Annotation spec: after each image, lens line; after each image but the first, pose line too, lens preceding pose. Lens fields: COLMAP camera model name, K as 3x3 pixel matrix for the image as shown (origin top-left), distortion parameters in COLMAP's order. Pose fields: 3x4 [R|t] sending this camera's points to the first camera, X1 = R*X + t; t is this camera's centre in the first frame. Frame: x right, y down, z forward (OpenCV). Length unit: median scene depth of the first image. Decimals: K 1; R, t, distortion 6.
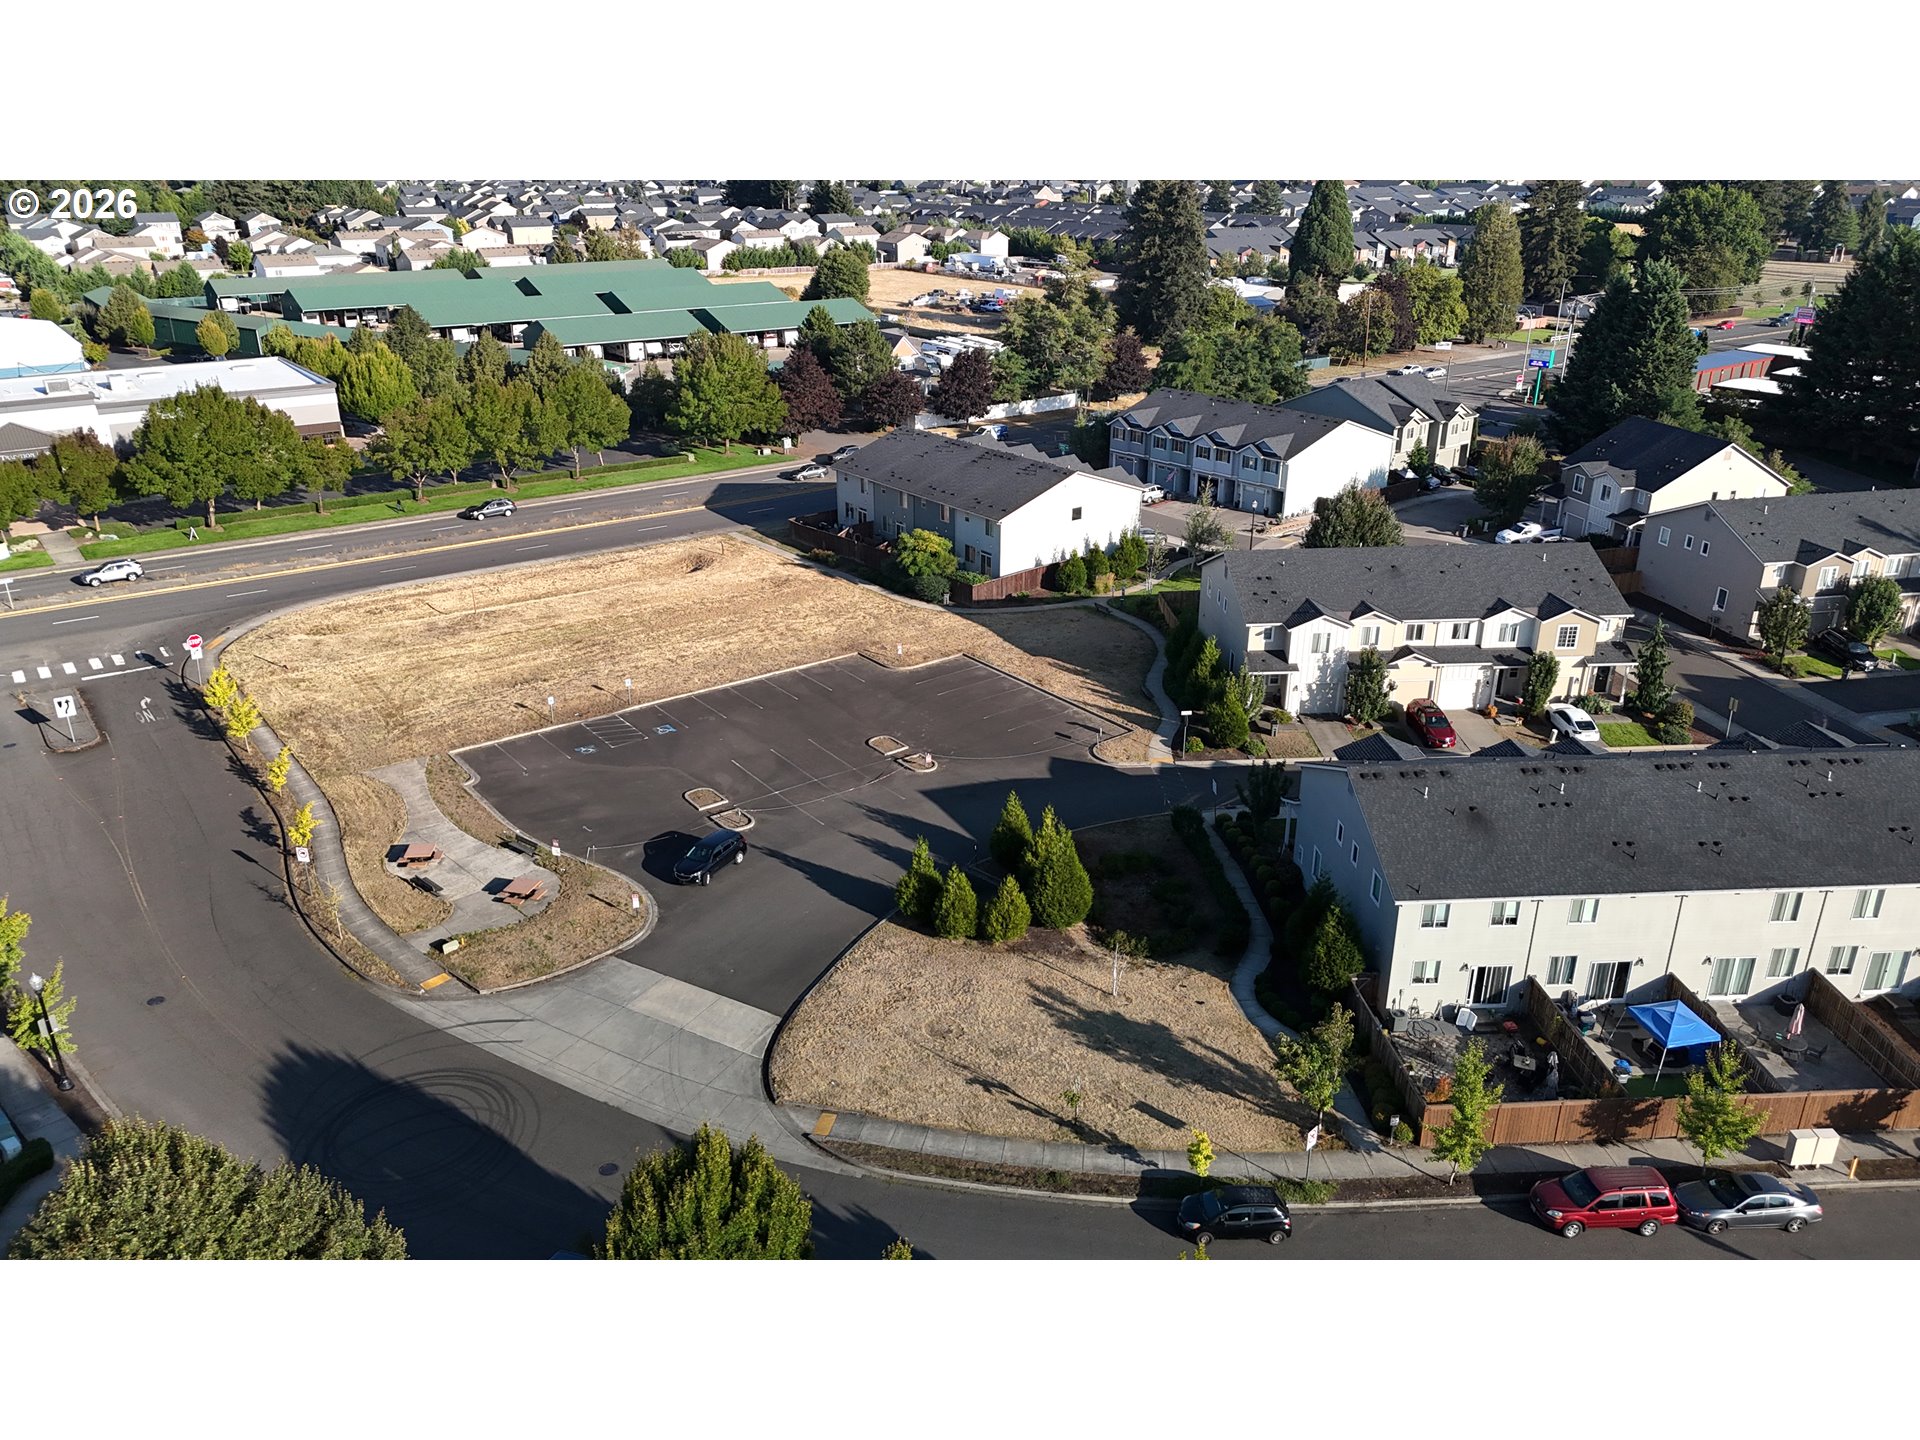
lens RADIAL K [[1405.1, 0, 956.1], [0, 1405.1, 720.3], [0, 0, 1]] dist [0.084389, -0.084658]
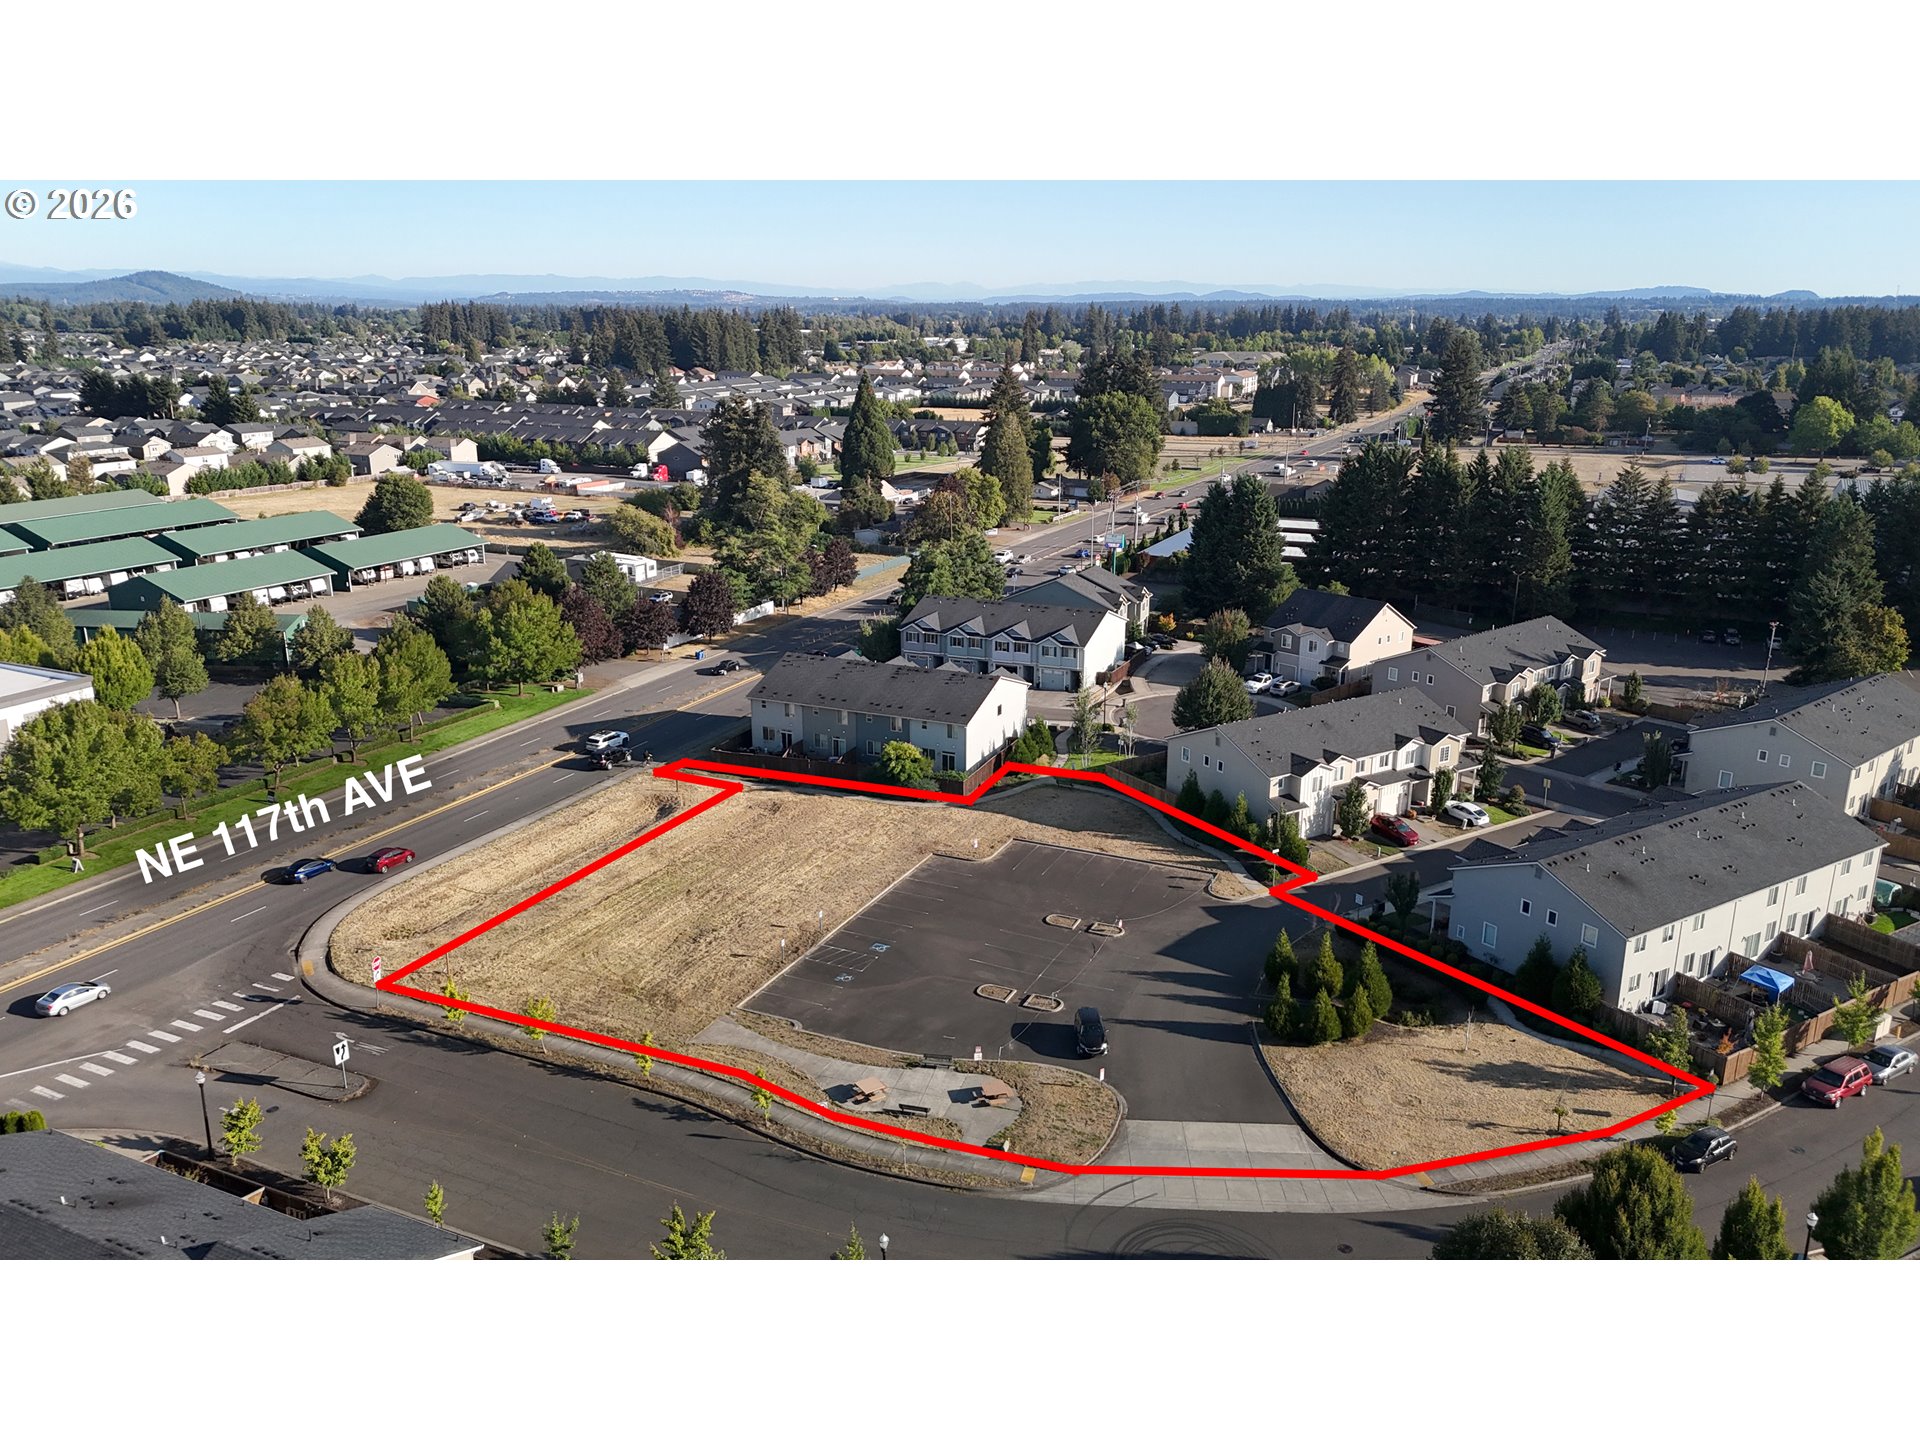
lens RADIAL K [[1405.1, 0, 956.1], [0, 1405.1, 720.3], [0, 0, 1]] dist [0.084389, -0.084658]
pose [[0.883530, -0.133289, 0.449009, -0.460312], [0.182441, 0.980875, -0.067820, -0.061451], [-0.431382, 0.141839, 0.890950, -0.044205]]
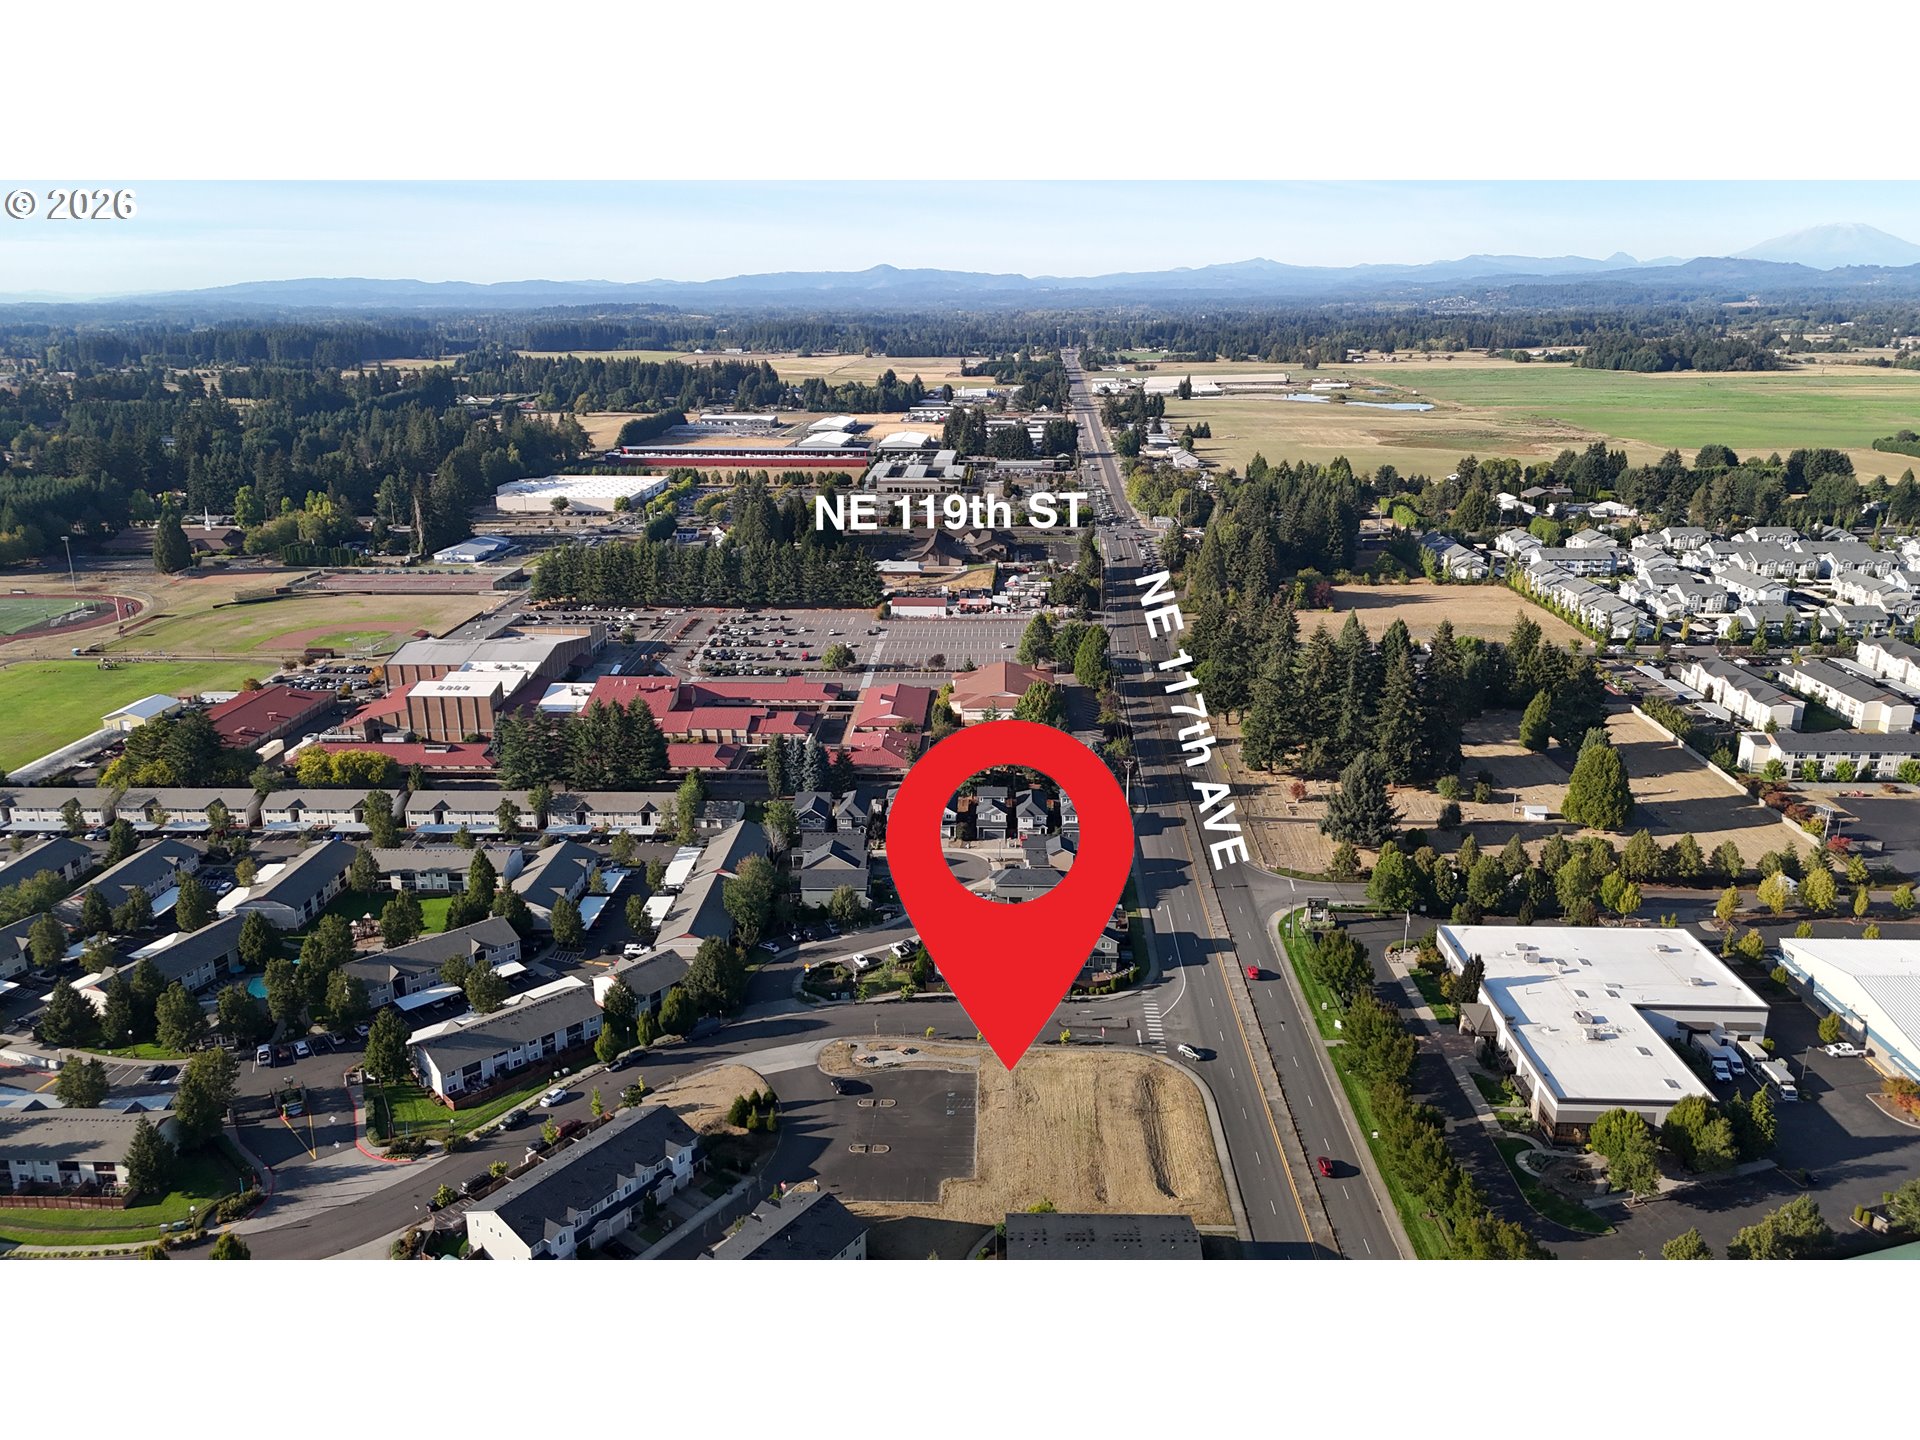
lens RADIAL K [[1405.1, 0, 956.1], [0, 1405.1, 720.3], [0, 0, 1]] dist [0.084389, -0.084658]
pose [[-0.627390, 0.227210, -0.744820, 1.085404], [-0.297932, 0.813673, 0.499173, -1.315573], [0.719457, 0.535082, -0.442797, 1.263500]]
